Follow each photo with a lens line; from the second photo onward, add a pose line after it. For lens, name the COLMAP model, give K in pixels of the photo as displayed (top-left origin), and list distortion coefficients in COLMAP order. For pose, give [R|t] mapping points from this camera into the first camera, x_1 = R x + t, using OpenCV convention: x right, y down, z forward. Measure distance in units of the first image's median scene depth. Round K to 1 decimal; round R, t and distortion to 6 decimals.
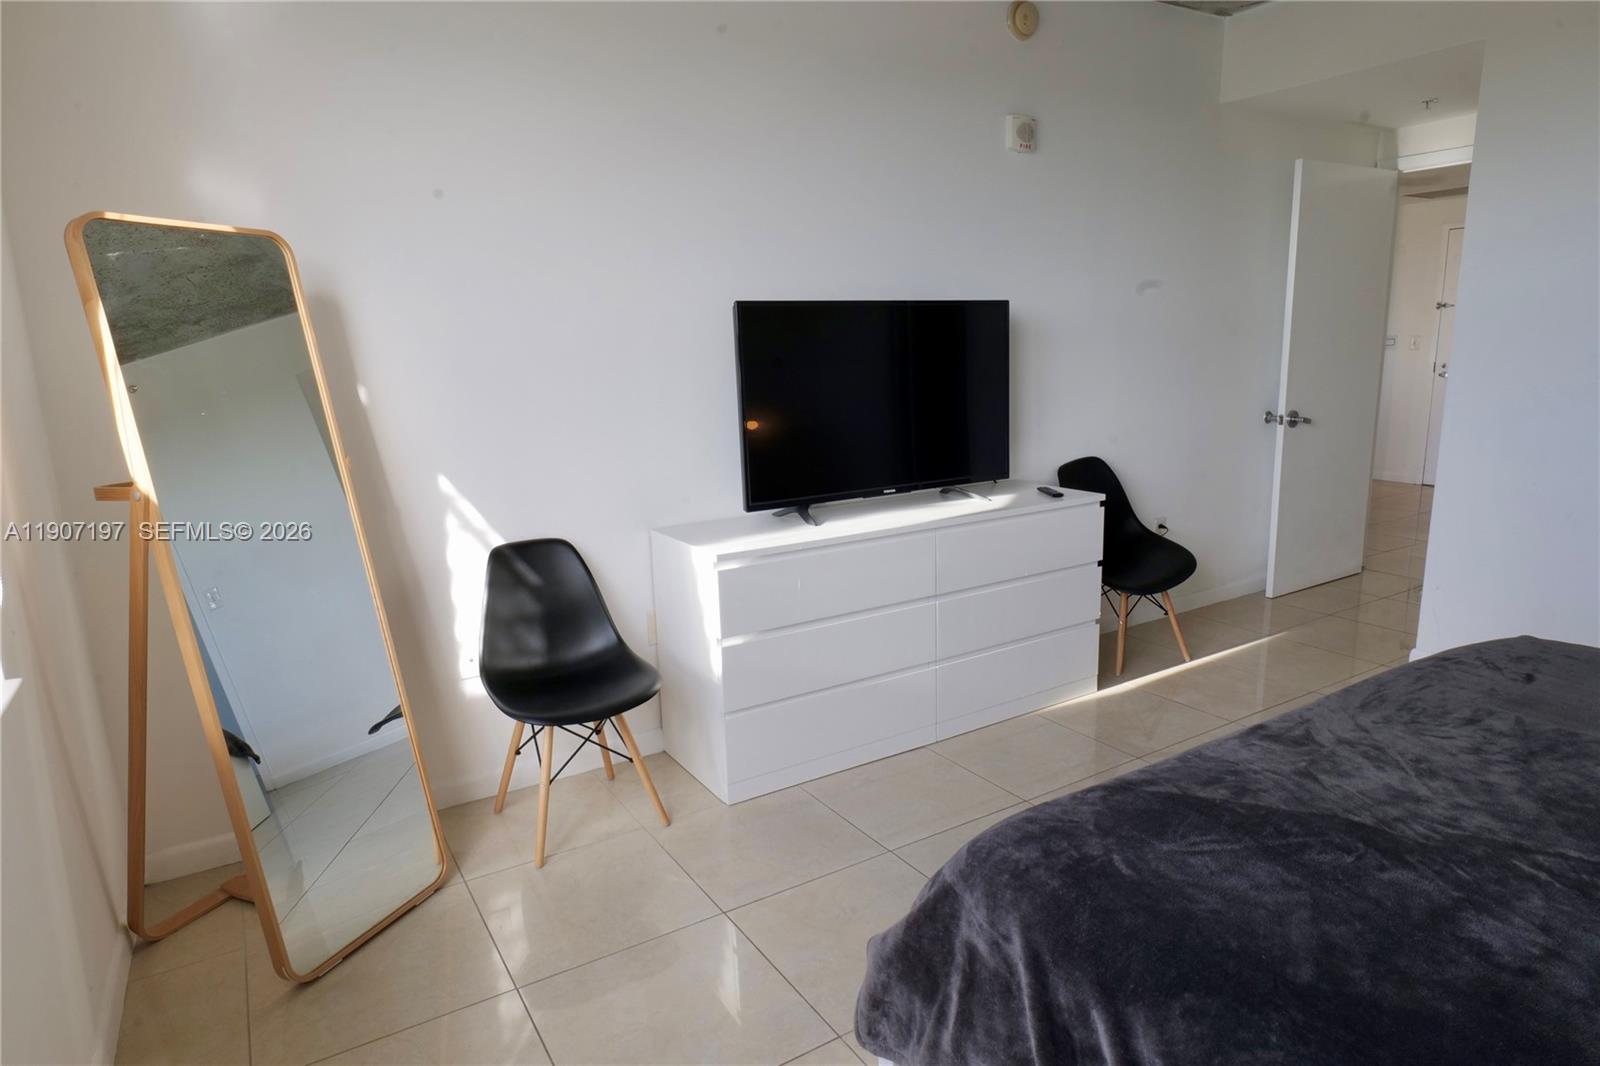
lens RADIAL K [[940.3, 0, 797.1], [0, 940.3, 534.2], [0, 0, 1]] dist [-0.024194, 0.013608]
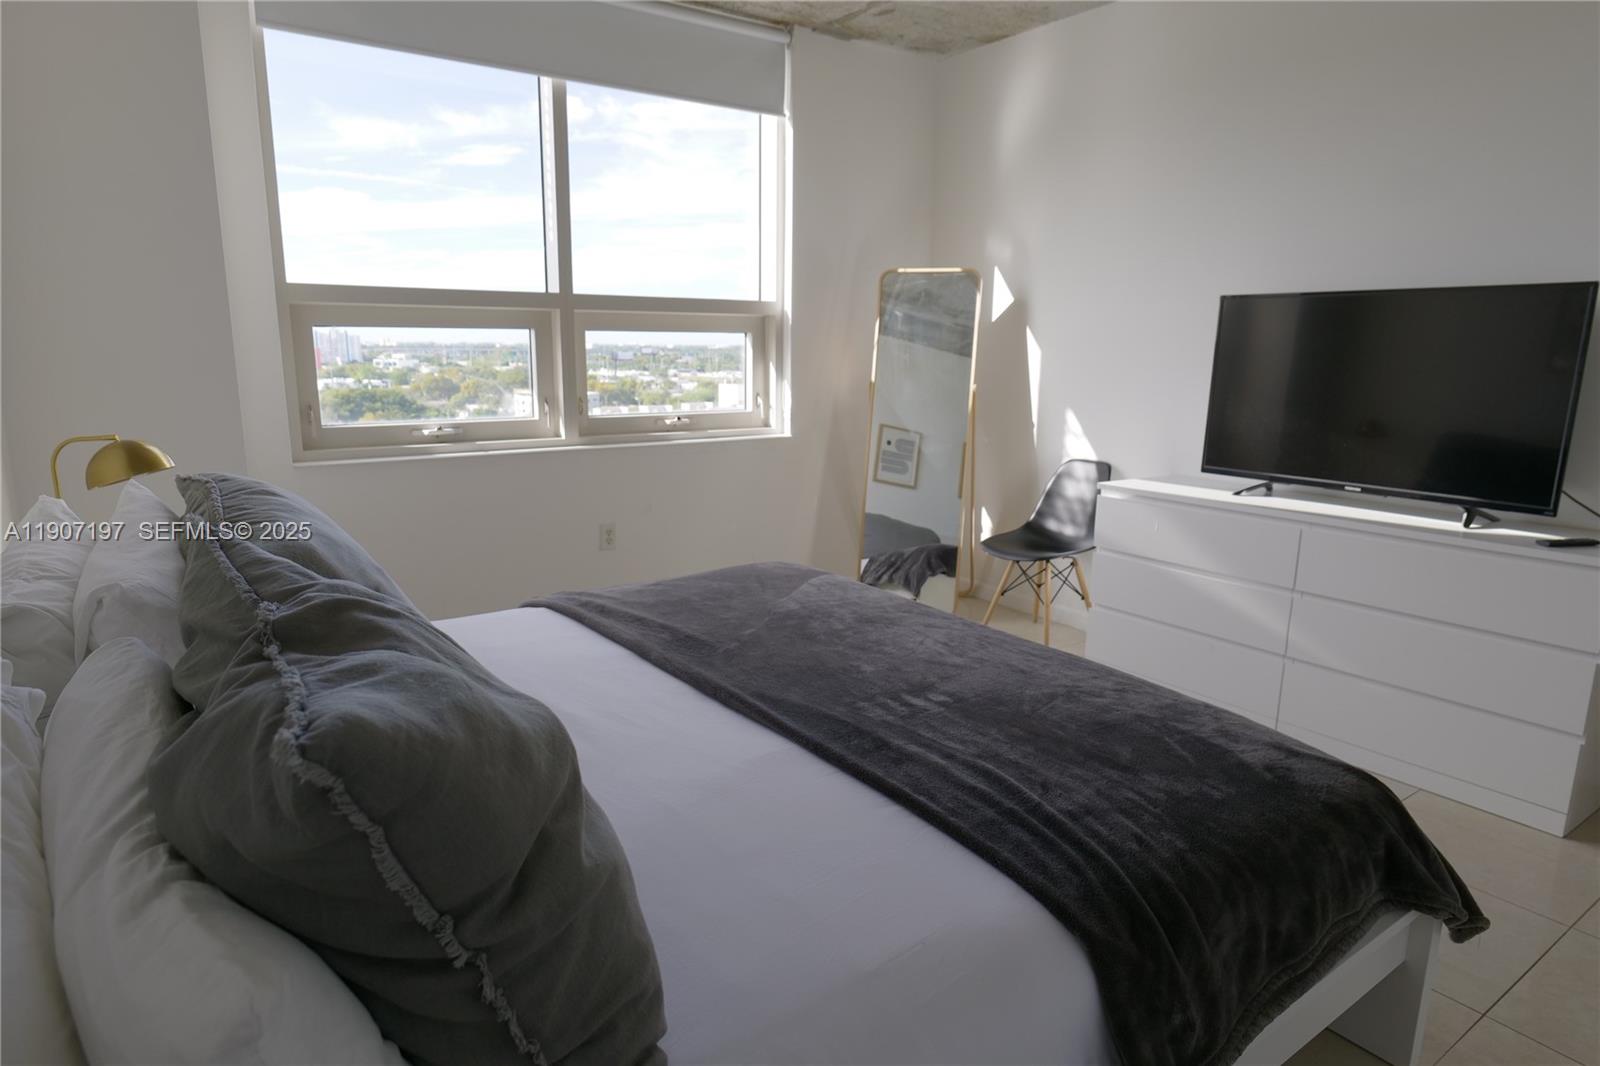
lens RADIAL K [[940.3, 0, 800.9], [0, 940.3, 549.6], [0, 0, 1]] dist [-0.024194, 0.013608]
pose [[0.053845, 0.232695, -0.971058, 1.905317], [-0.214856, 0.952391, 0.216308, -0.137175], [0.975160, 0.196990, 0.101277, 0.704003]]
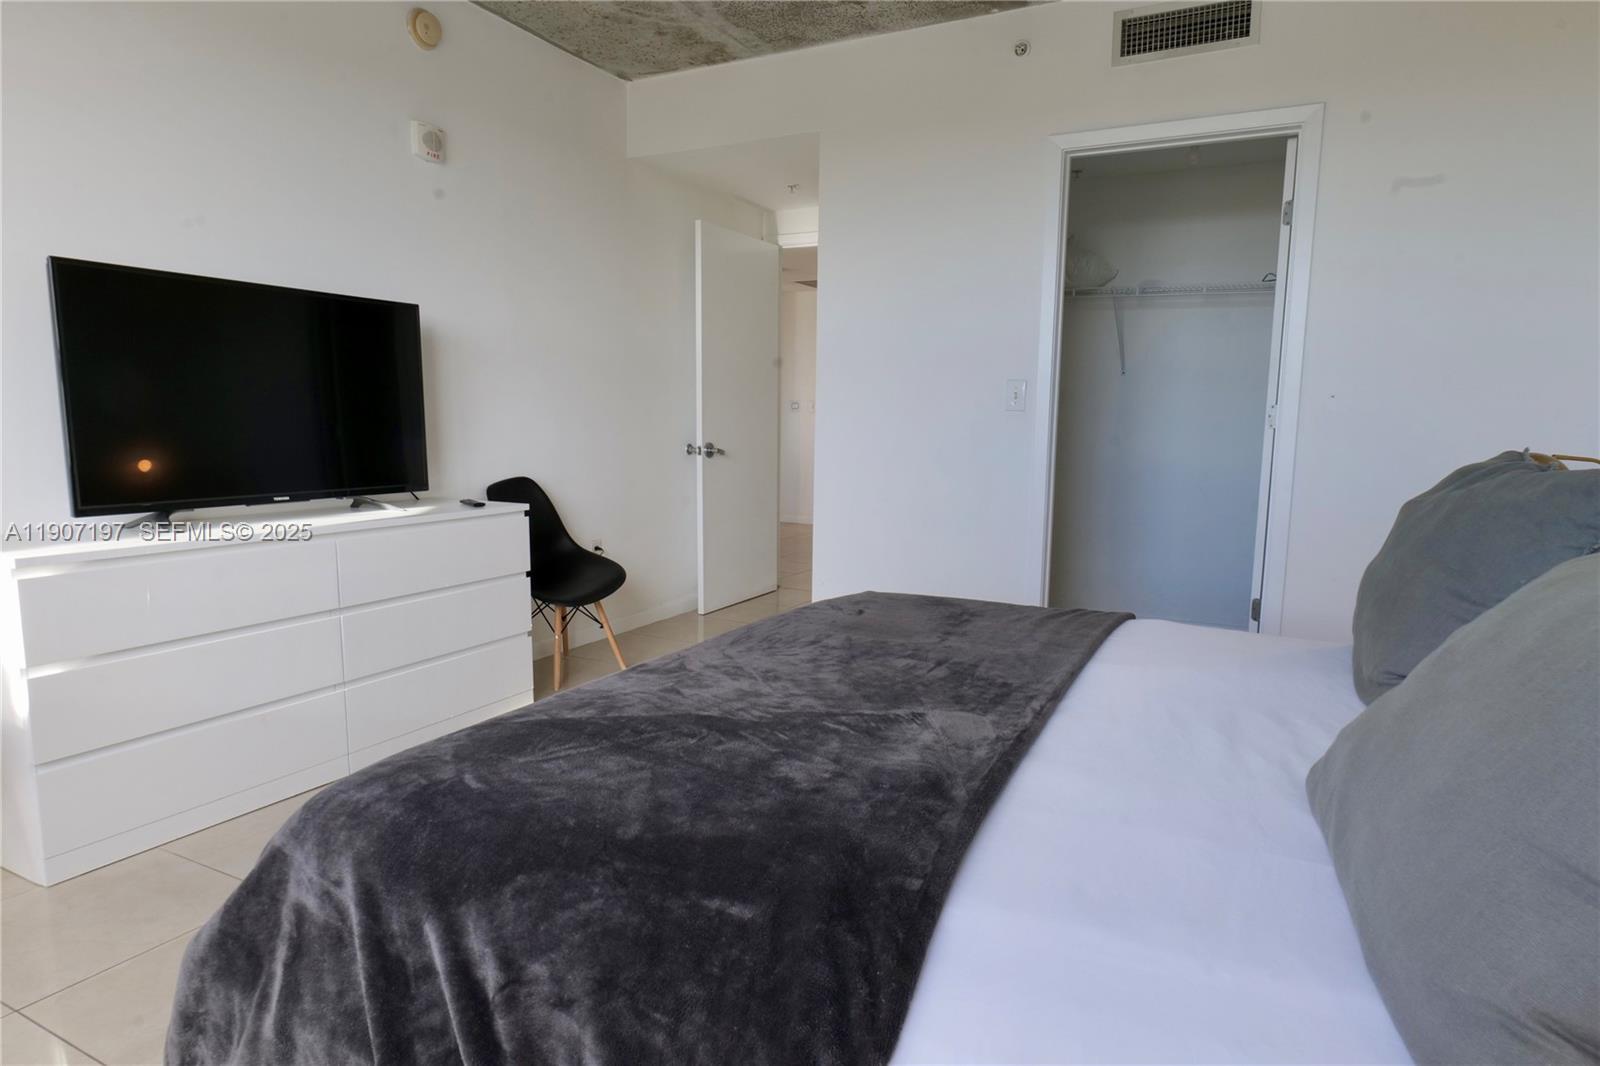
lens RADIAL K [[940.3, 0, 794.3], [0, 940.3, 534.9], [0, 0, 1]] dist [-0.024194, 0.013608]
pose [[0.858548, -0.027476, 0.511997, 0.116996], [0.069423, 0.995597, -0.062985, 0.147492], [-0.508012, 0.089620, 0.856675, 0.002716]]
